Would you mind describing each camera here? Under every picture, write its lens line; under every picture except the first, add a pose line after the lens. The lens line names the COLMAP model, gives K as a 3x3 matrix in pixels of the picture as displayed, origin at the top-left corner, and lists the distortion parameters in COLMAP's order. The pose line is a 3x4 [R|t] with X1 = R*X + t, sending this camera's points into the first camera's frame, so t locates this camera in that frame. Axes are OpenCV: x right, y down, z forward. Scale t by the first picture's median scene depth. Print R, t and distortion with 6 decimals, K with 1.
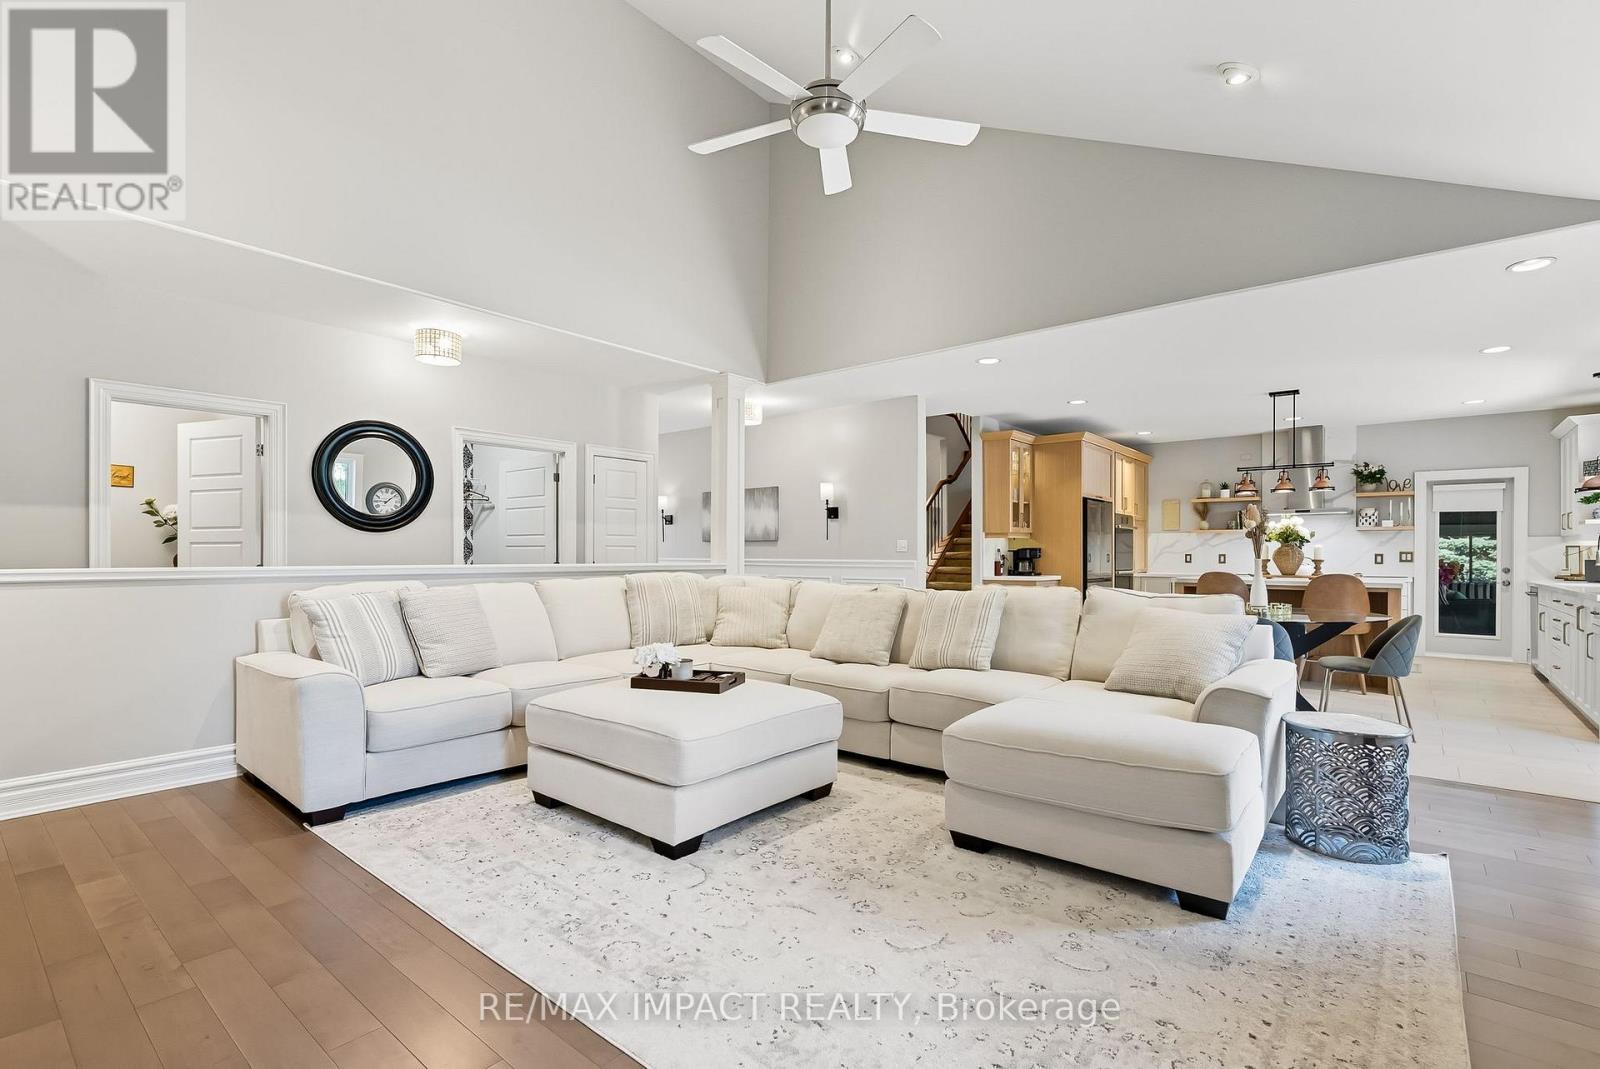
lens RADIAL K [[736.3, 0, 798.6], [0, 736.3, 551.7], [0, 0, 1]] dist [0.000896, -0.001939]
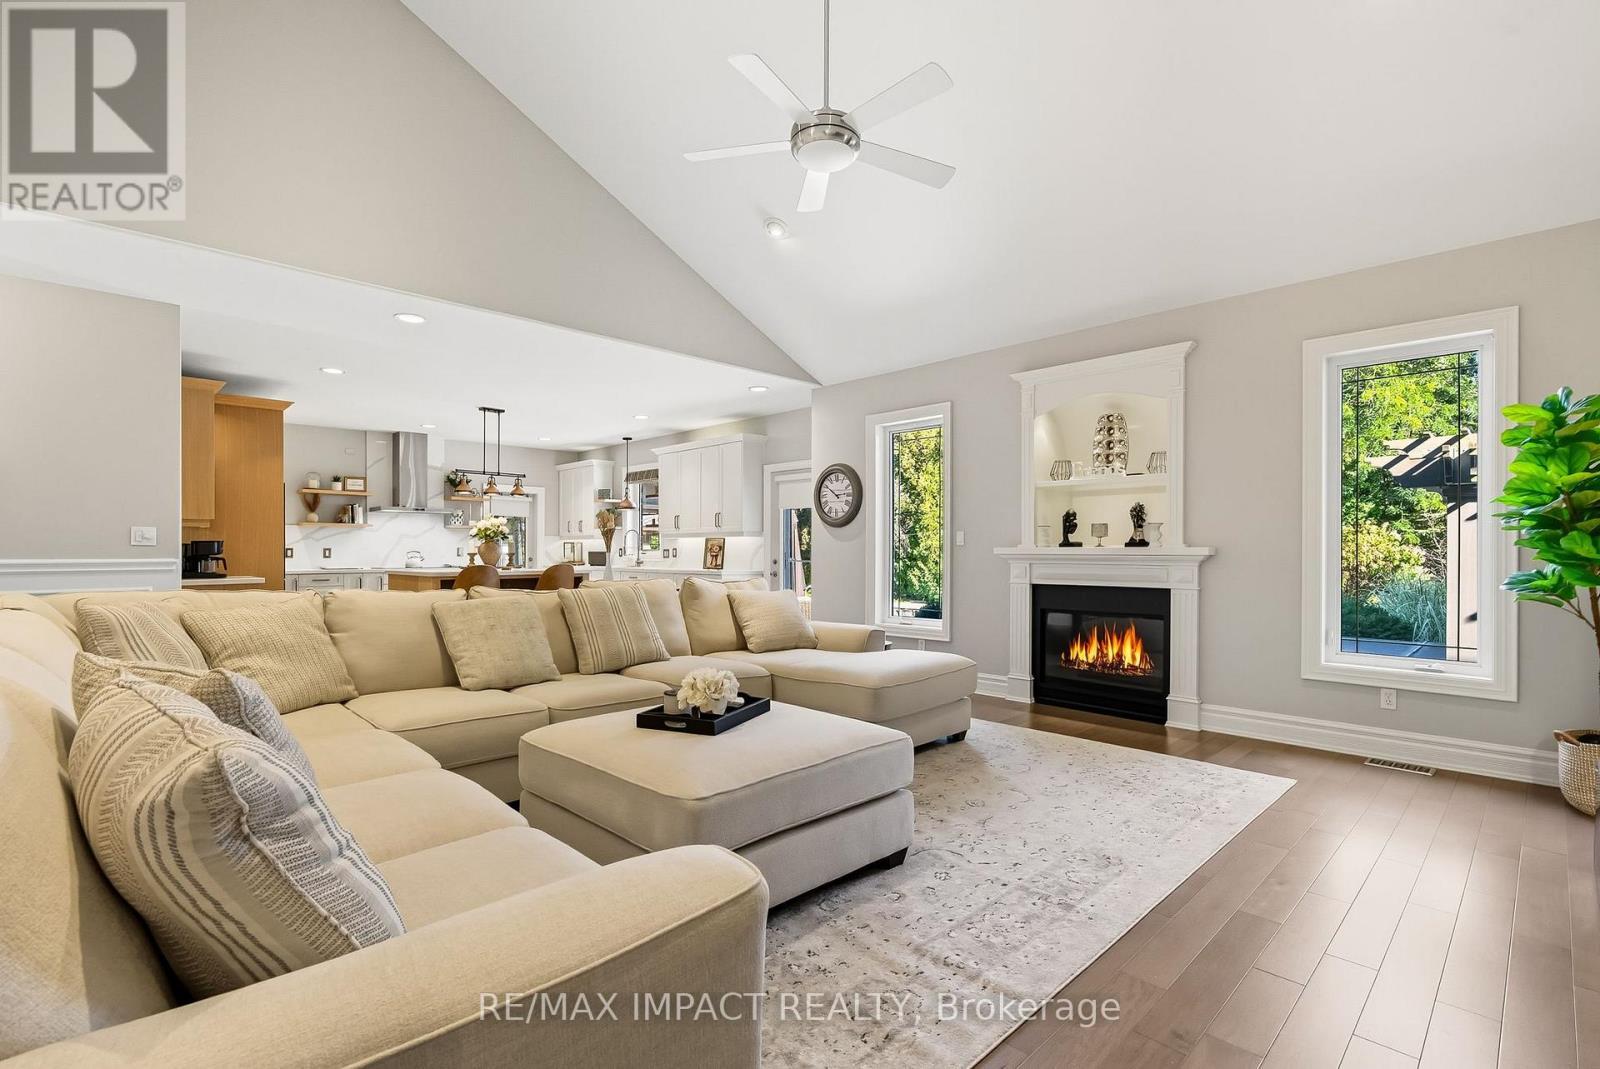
lens RADIAL K [[736.3, 0, 800.3], [0, 736.3, 543.5], [0, 0, 1]] dist [0.000896, -0.001939]
pose [[0.099263, 0.006126, 0.995042, -0.367390], [-0.004141, 0.999975, -0.005744, 0.000241], [-0.995053, -0.003551, 0.099286, 0.329441]]
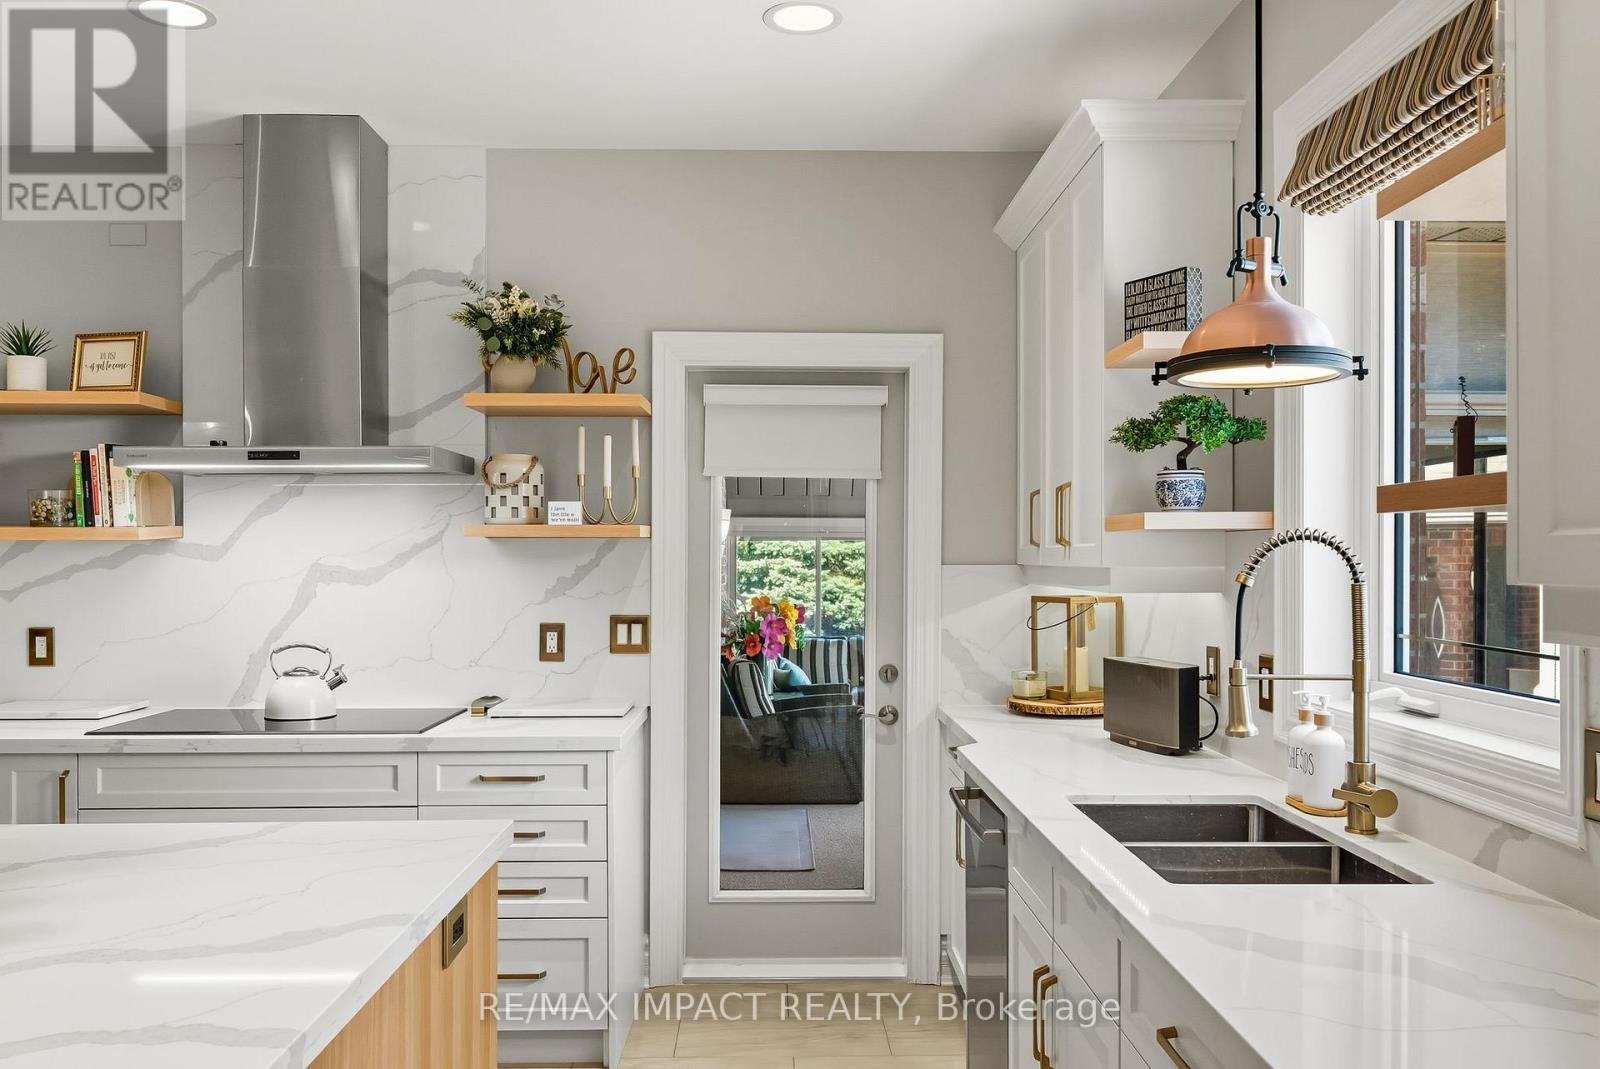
lens RADIAL K [[1283.5, 0, 802.8], [0, 1283.5, 543.0], [0, 0, 1]] dist [0.002437, -0.001441]
pose [[0.751643, 0.002531, 0.659566, 0.555732], [0.001129, 0.999986, -0.005124, -0.024809], [-0.659570, 0.004596, 0.751629, 0.592960]]
